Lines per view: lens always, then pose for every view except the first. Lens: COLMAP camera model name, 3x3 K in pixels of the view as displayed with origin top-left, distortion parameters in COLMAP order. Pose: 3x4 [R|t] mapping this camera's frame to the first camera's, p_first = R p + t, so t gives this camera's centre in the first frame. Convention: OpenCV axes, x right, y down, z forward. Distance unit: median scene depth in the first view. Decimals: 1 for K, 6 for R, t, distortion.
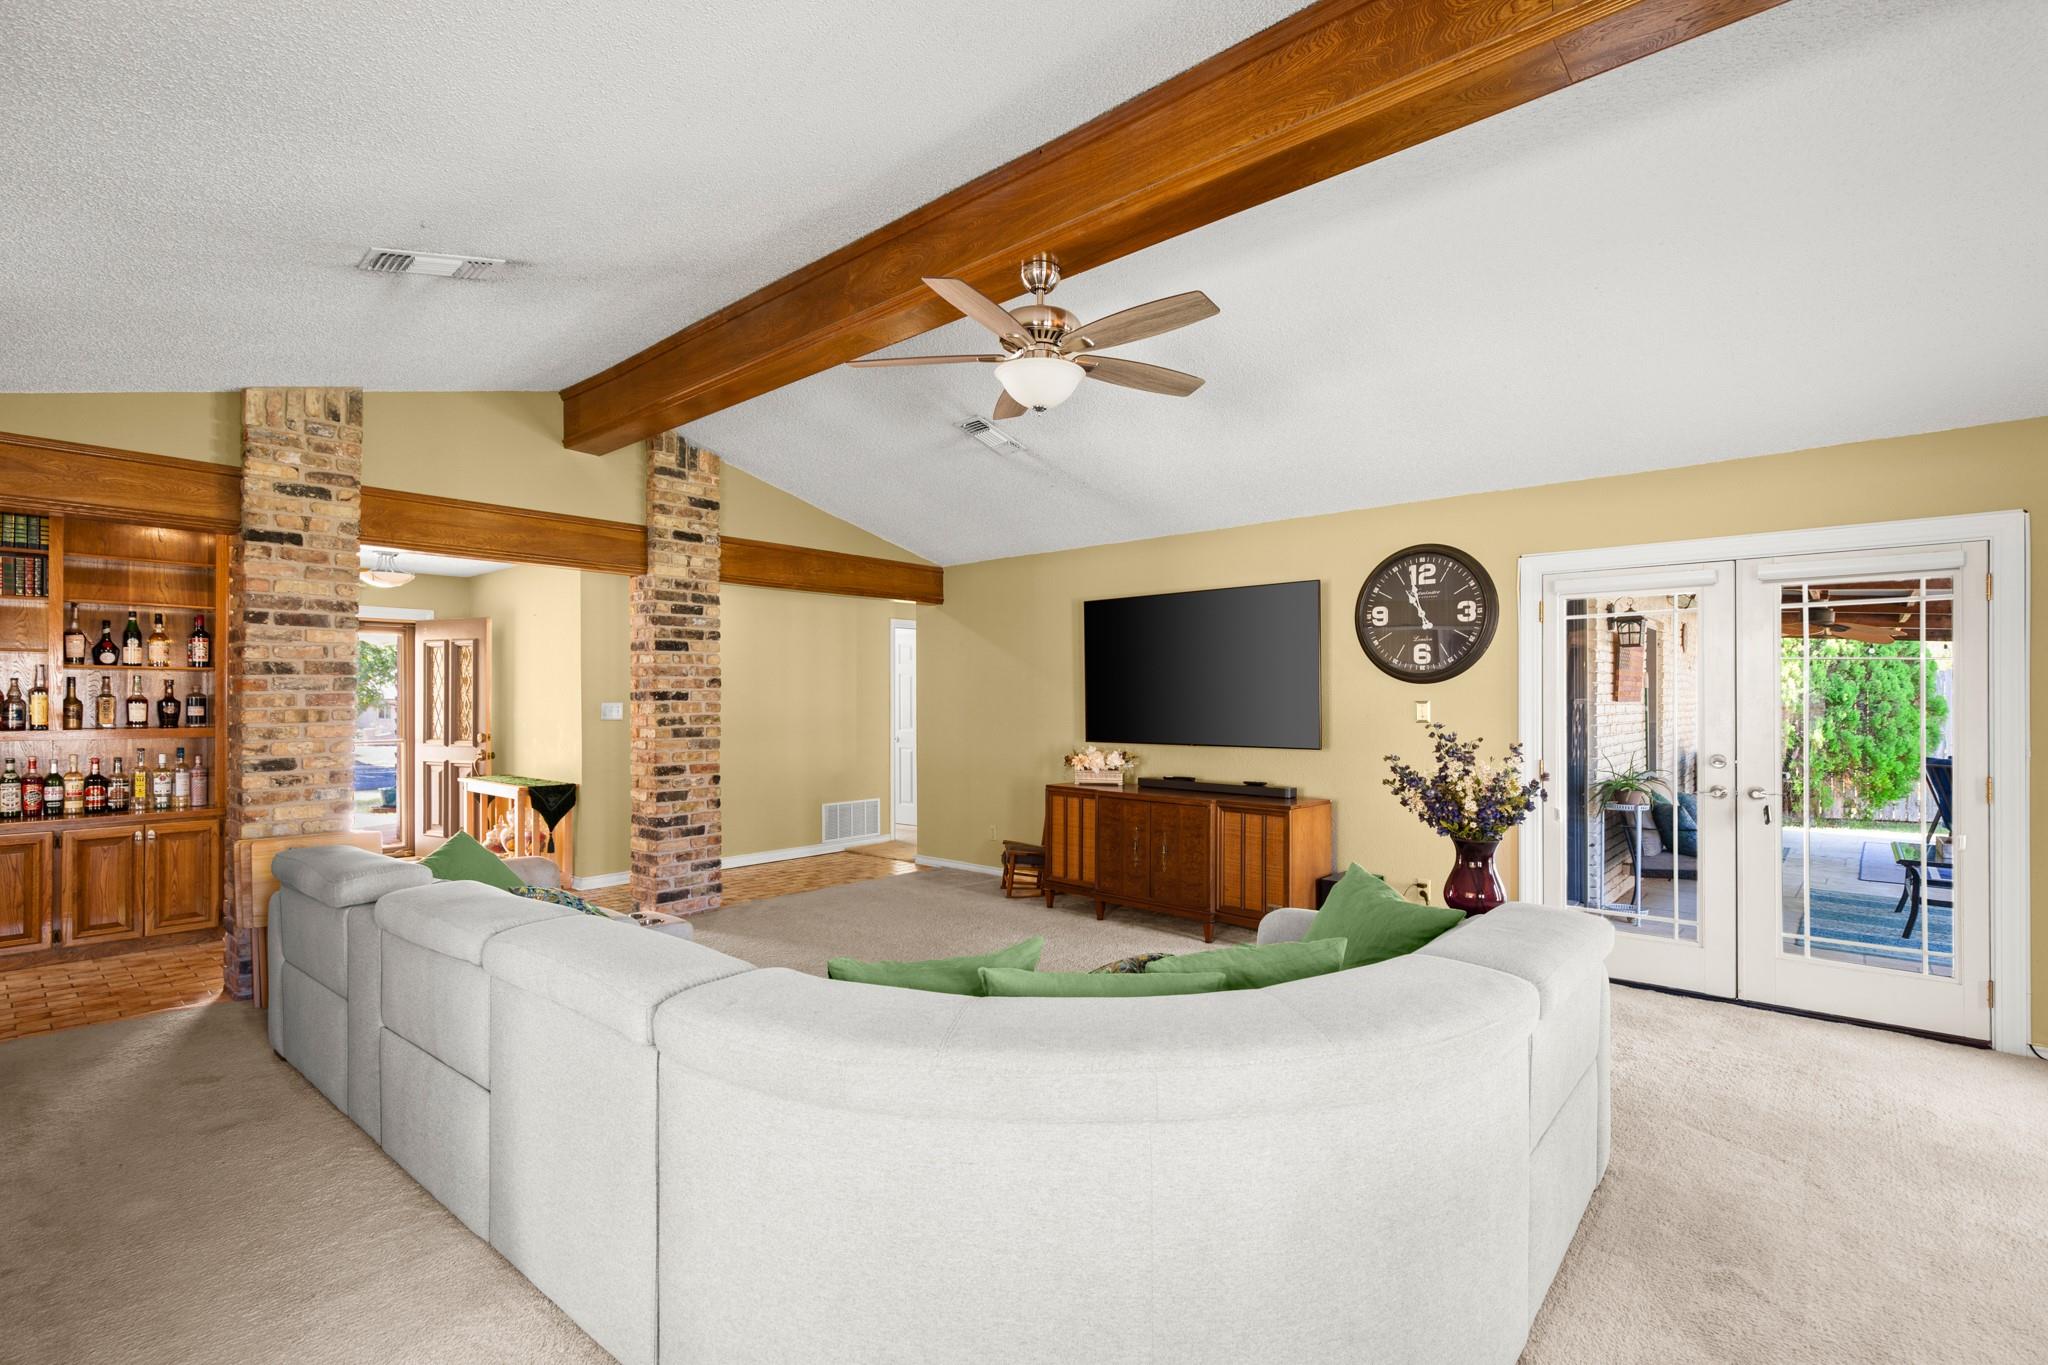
lens RADIAL K [[939.6, 0, 1020.3], [0, 939.6, 697.4], [0, 0, 1]] dist [0.017239, 0.000917]
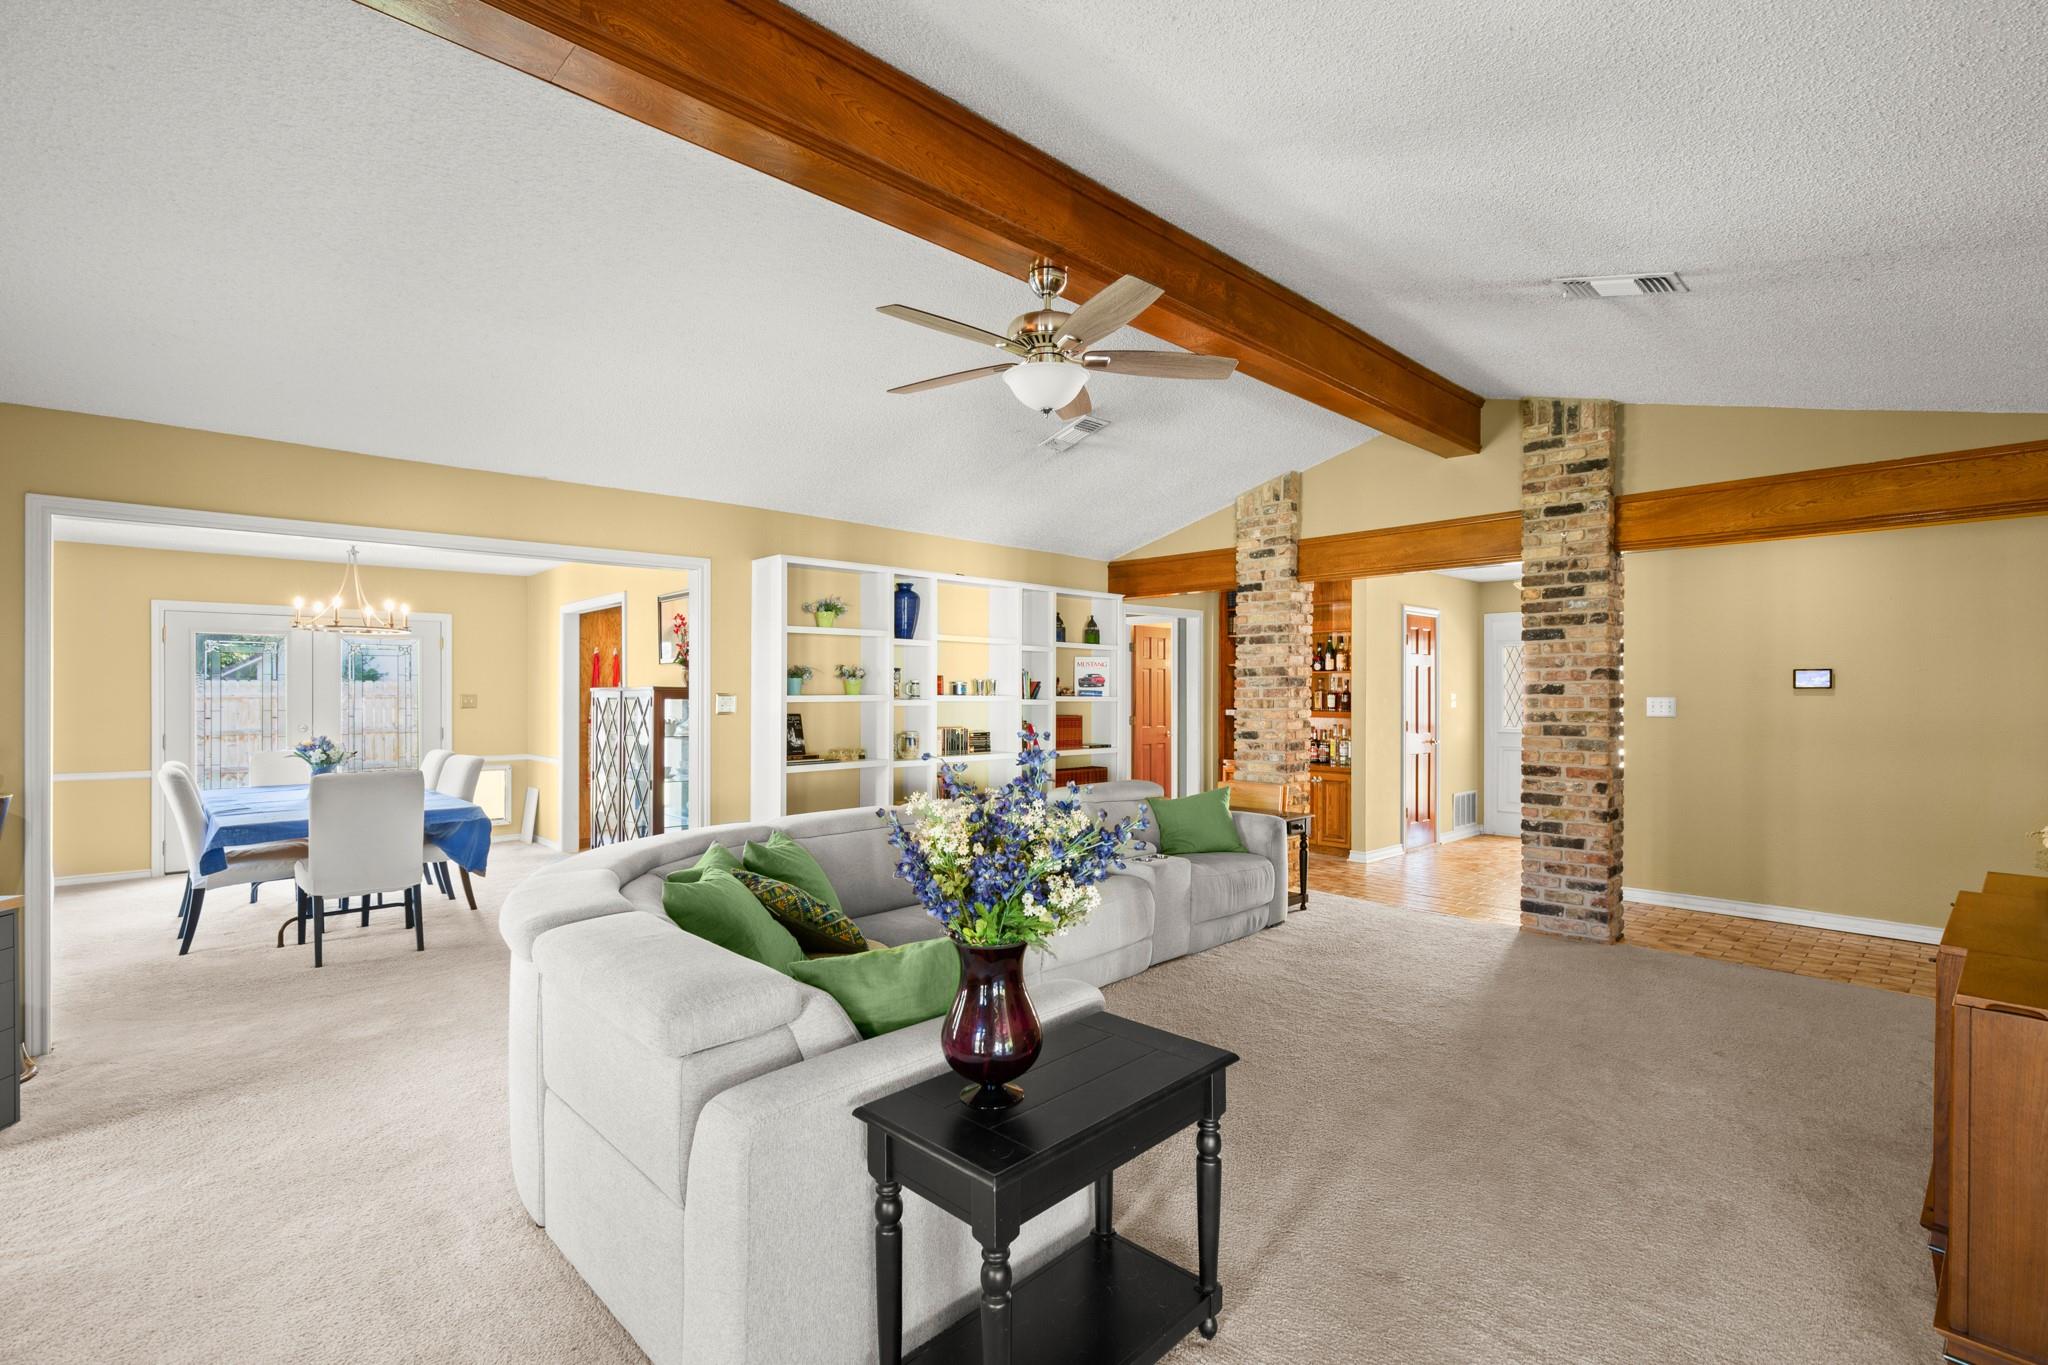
lens RADIAL K [[939.6, 0, 1024.9], [0, 939.6, 687.0], [0, 0, 1]] dist [0.017239, 0.000917]
pose [[-0.074915, -0.003802, -0.997183, 0.574892], [0.002533, 0.999989, -0.004003, -0.001409], [0.997187, -0.002826, -0.074905, 0.561346]]
